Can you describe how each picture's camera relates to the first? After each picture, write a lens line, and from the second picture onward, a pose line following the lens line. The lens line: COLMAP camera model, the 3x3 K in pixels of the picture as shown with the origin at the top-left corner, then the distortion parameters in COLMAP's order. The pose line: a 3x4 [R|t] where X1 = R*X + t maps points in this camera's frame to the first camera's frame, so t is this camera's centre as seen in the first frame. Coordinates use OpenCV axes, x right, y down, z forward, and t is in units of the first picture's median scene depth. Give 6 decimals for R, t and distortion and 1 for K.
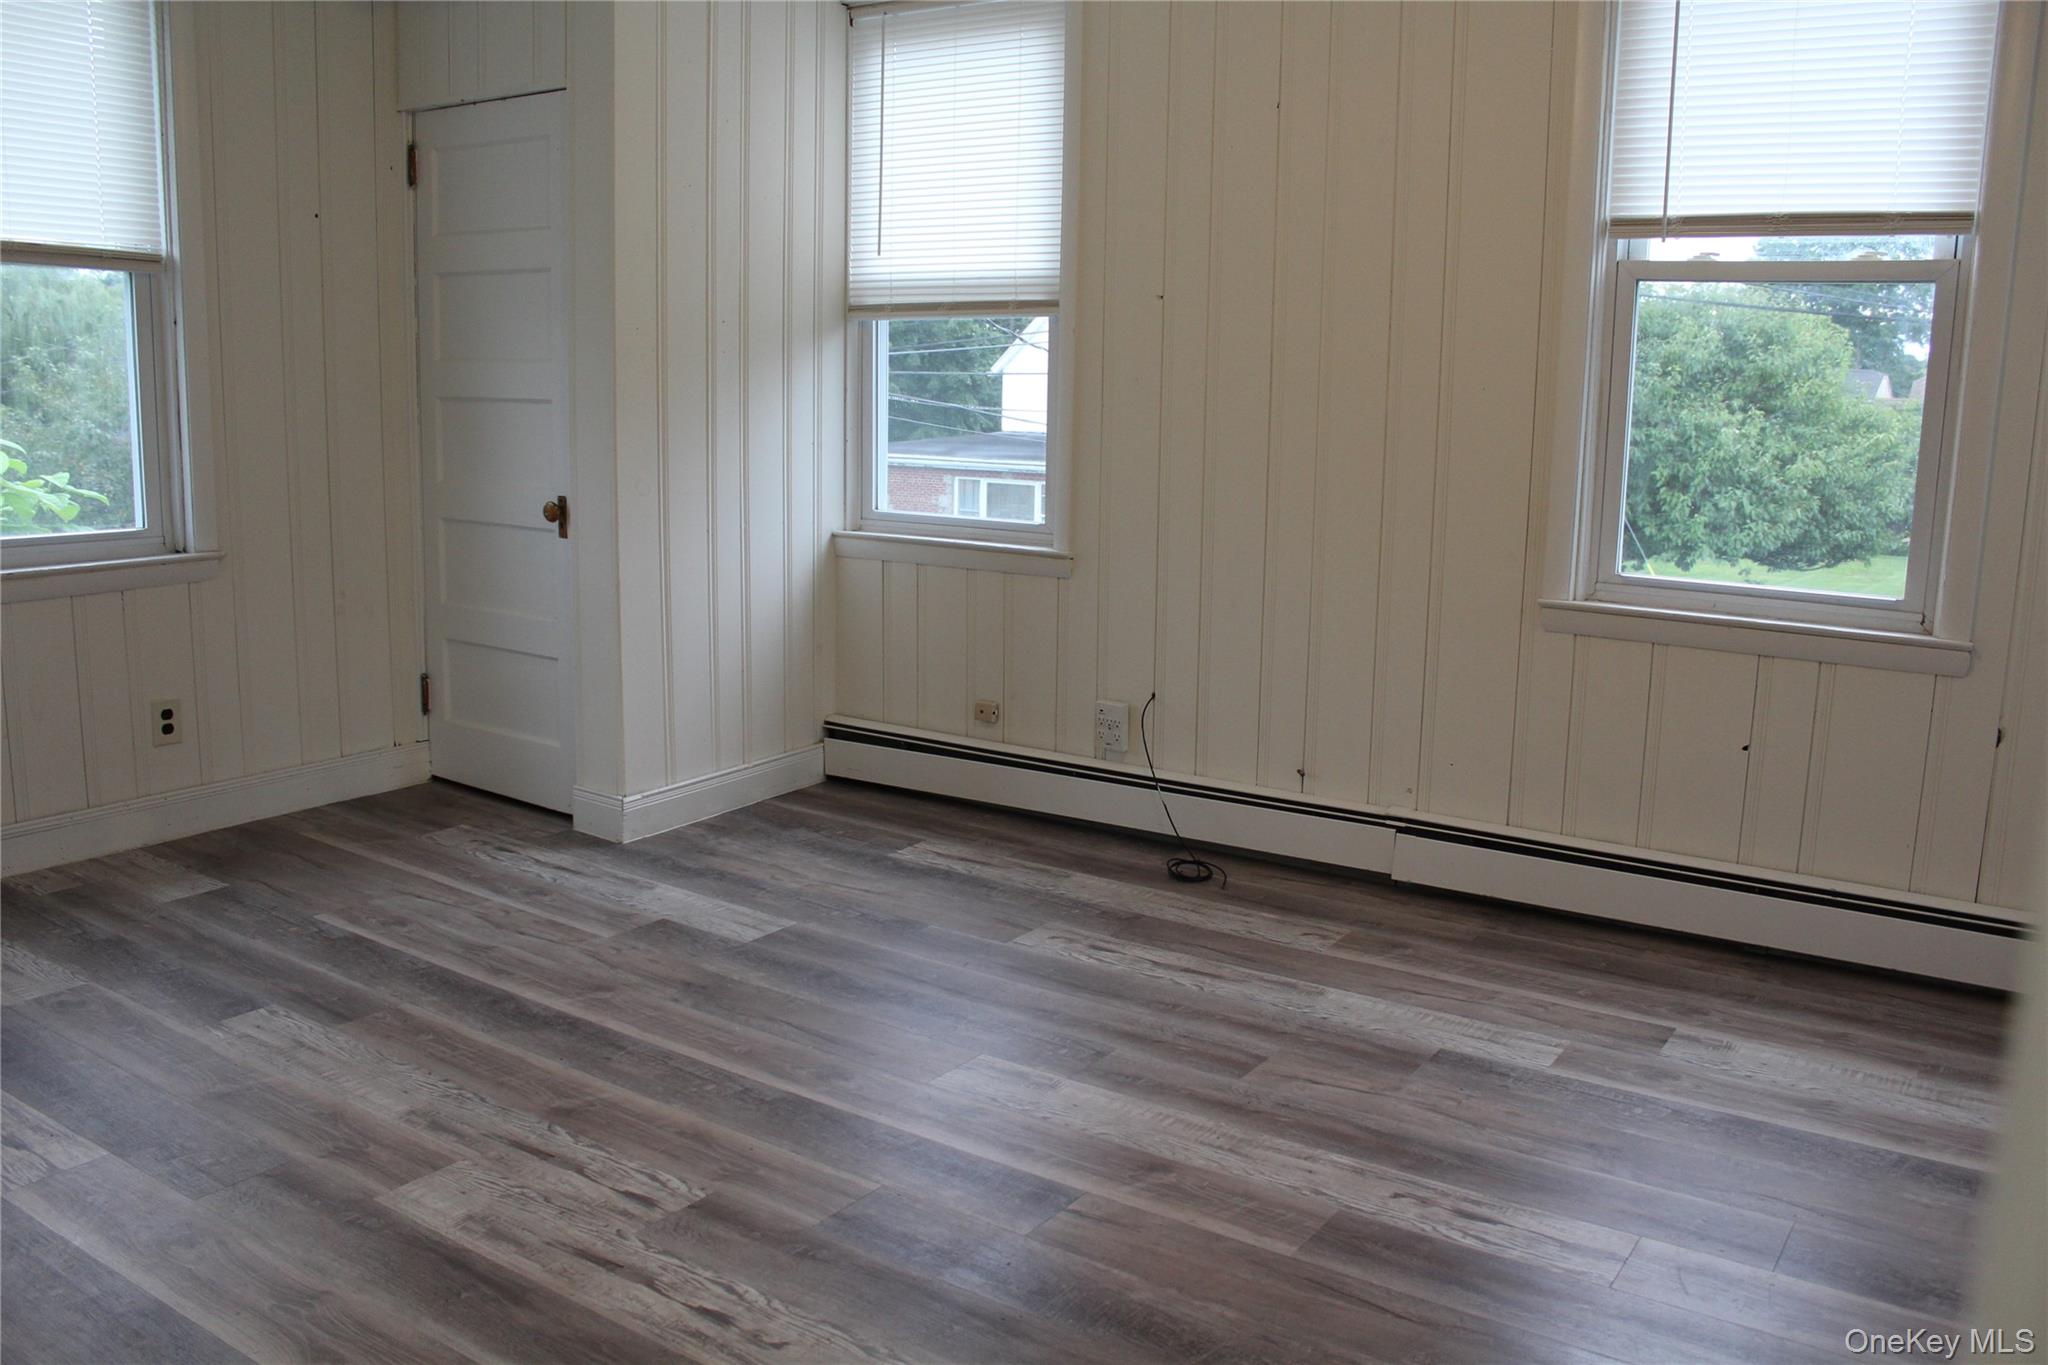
lens RADIAL K [[1692.4, 0, 1024.0], [0, 1692.4, 682.5], [0, 0, 1]] dist [-0.153275, 0.145371]
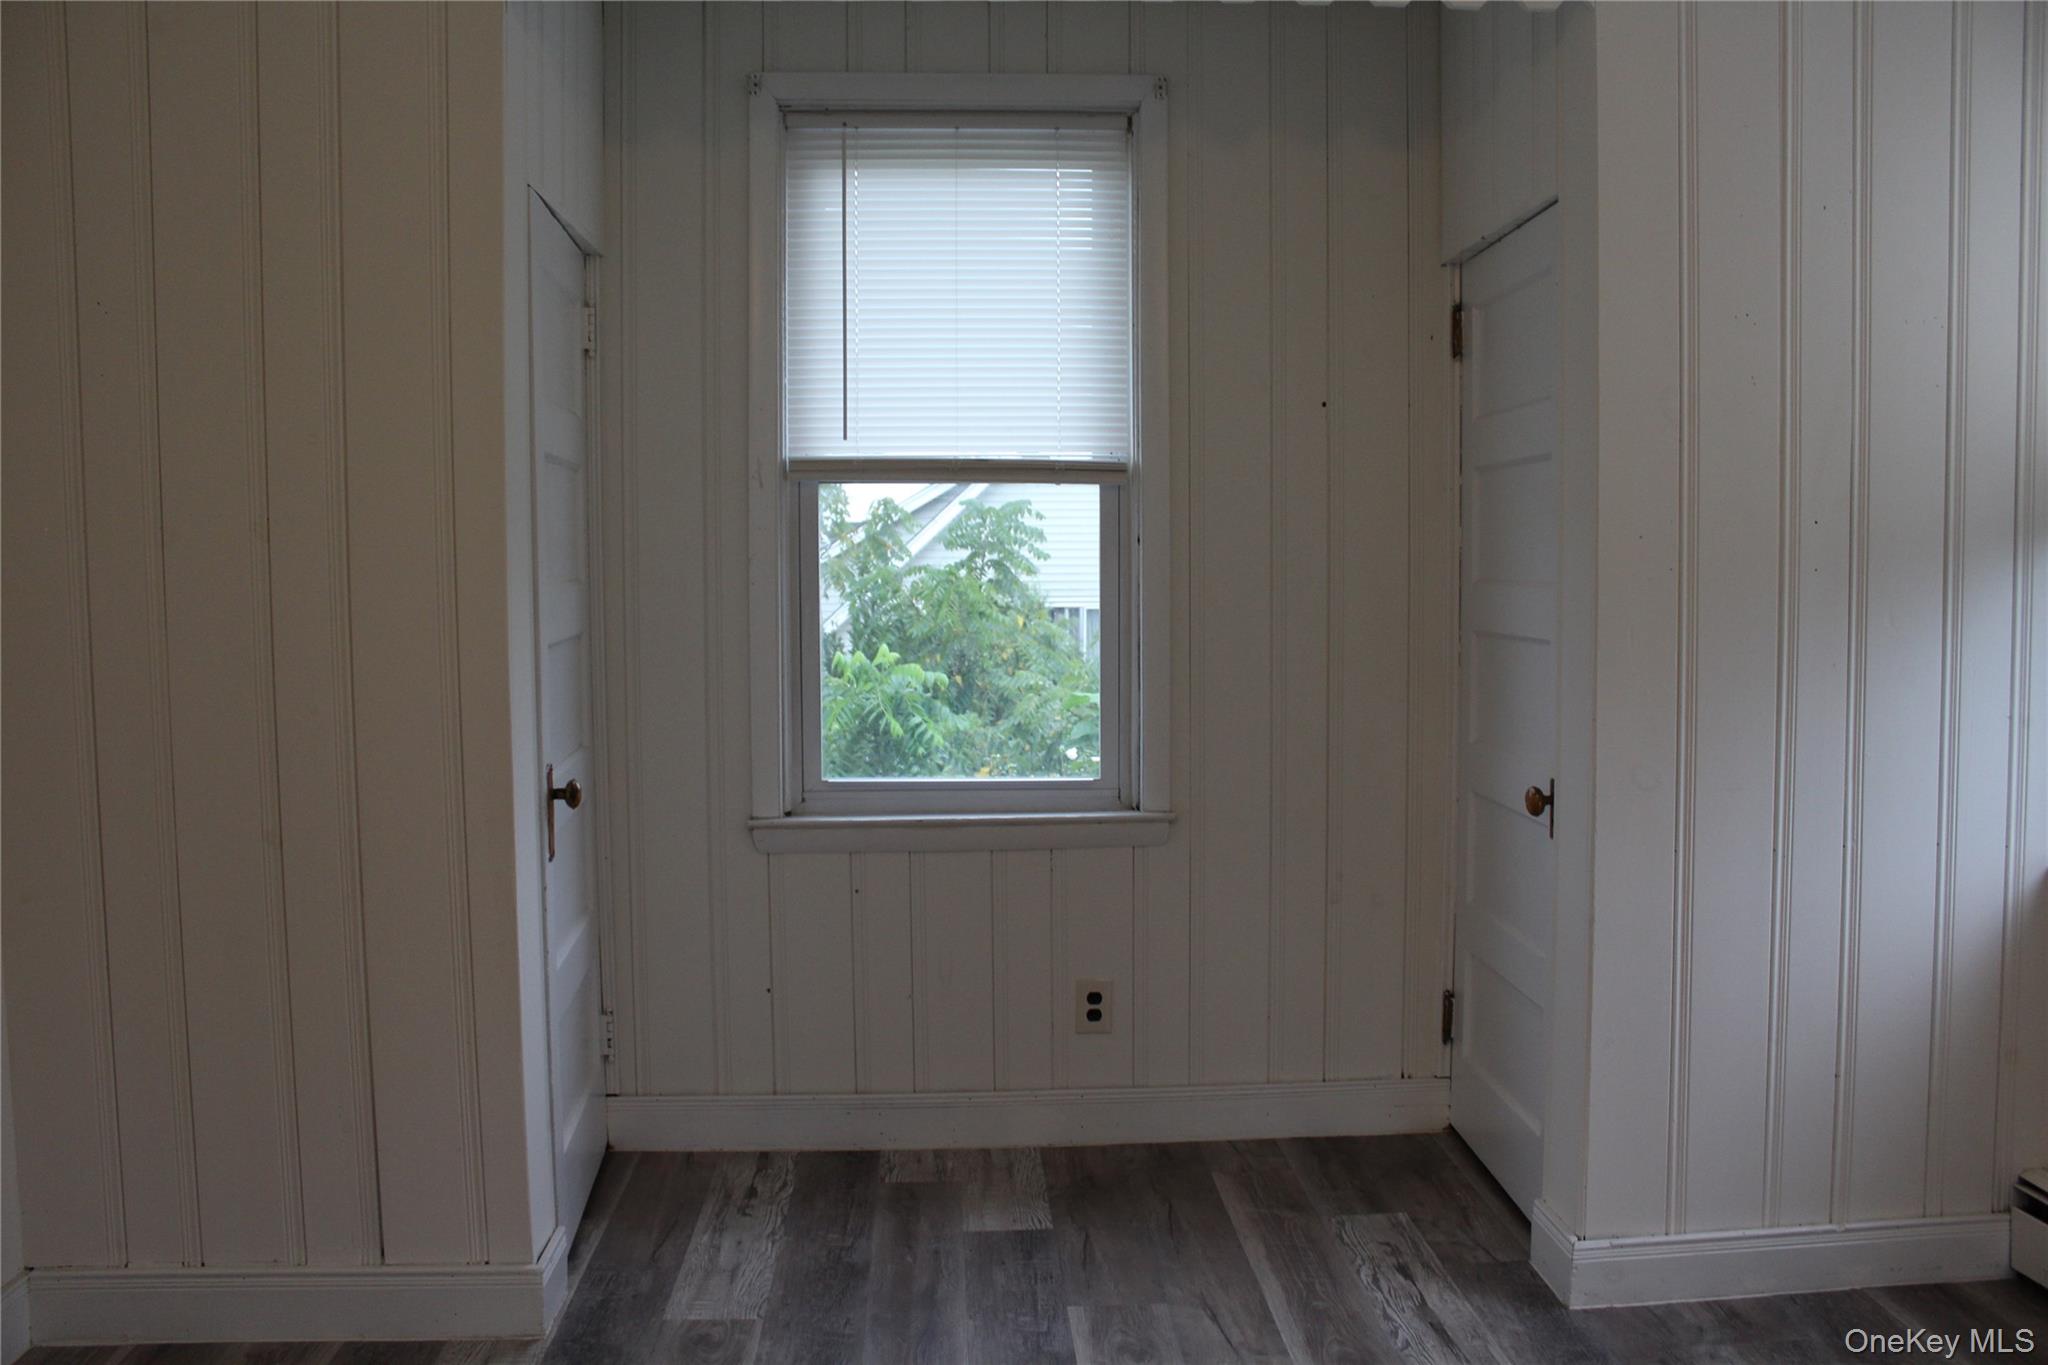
lens RADIAL K [[1692.4, 0, 1024.0], [0, 1692.4, 682.5], [0, 0, 1]] dist [-0.153275, 0.145371]
pose [[0.612812, 0.029550, -0.789676, 0.133117], [-0.129316, 0.989579, -0.063323, -0.079858], [0.779576, 0.140923, 0.610248, 0.406860]]
